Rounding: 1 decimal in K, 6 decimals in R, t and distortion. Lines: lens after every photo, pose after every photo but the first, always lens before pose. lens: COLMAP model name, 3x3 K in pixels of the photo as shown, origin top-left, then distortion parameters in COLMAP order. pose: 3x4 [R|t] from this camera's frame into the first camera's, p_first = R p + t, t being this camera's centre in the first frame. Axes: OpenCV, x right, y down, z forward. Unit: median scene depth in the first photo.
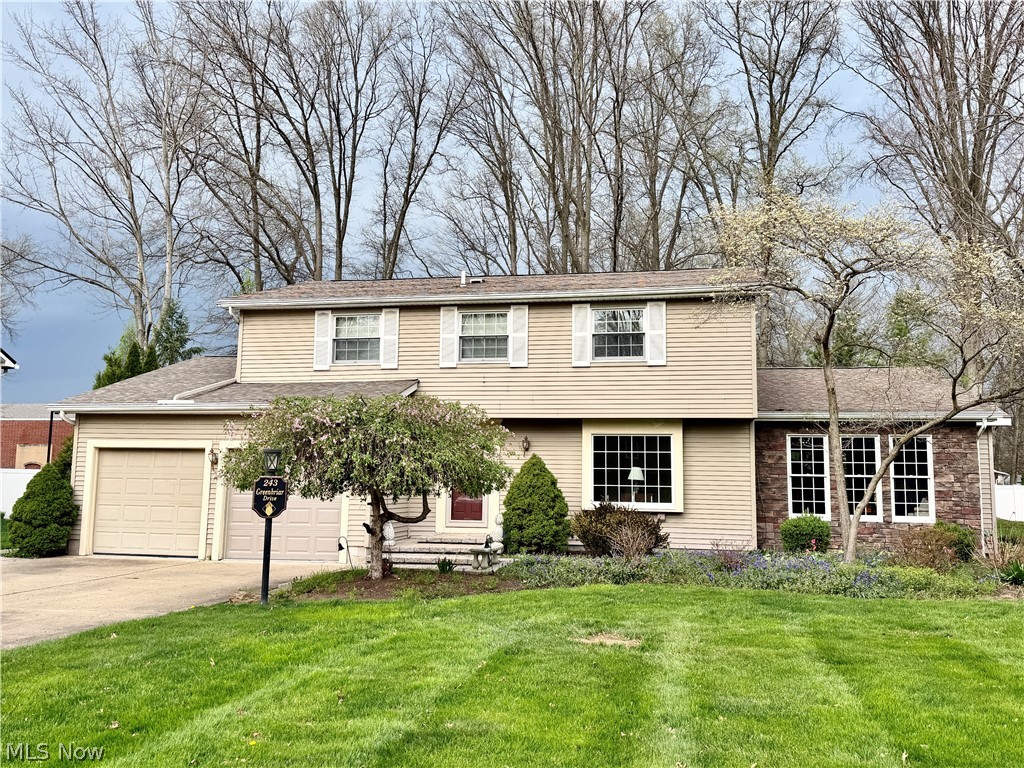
lens RADIAL K [[846.1, 0, 512.8], [0, 846.1, 384.4], [0, 0, 1]] dist [-0.010272, -0.027266]
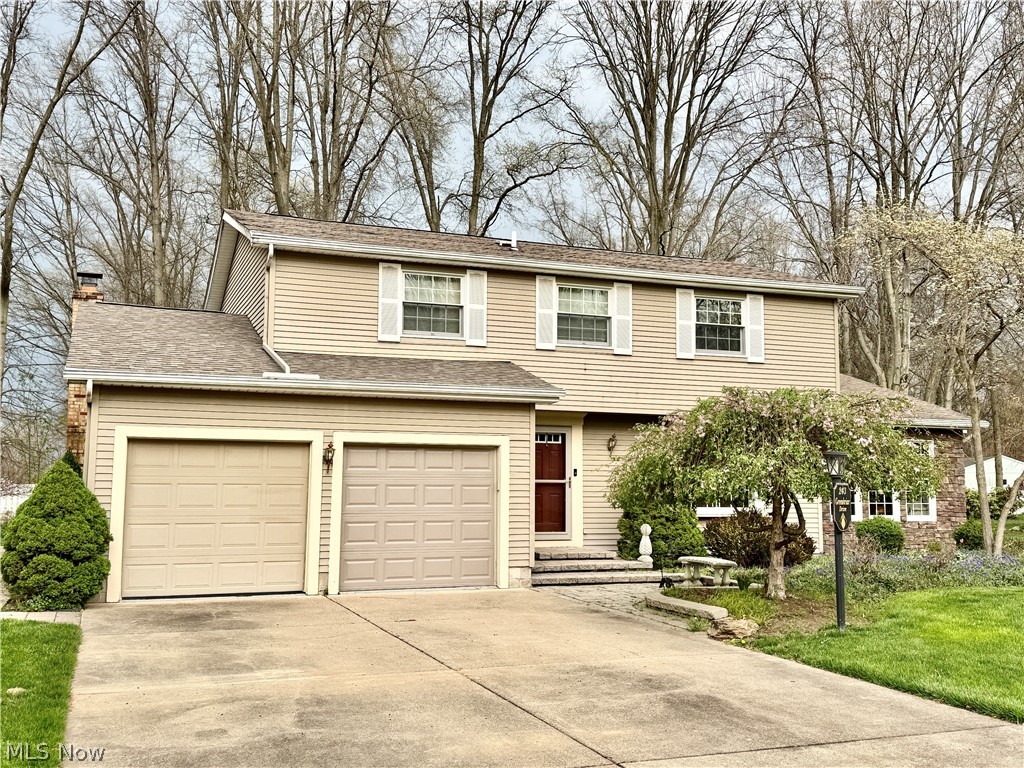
lens RADIAL K [[1079.5, 0, 512.0], [0, 1079.5, 385.6], [0, 0, 1]] dist [-0.017547, 0.000000]
pose [[0.843833, 0.044430, 0.534764, -0.685065], [-0.059536, 0.998165, 0.011013, 0.006059], [-0.533293, -0.041131, 0.844930, 0.118567]]
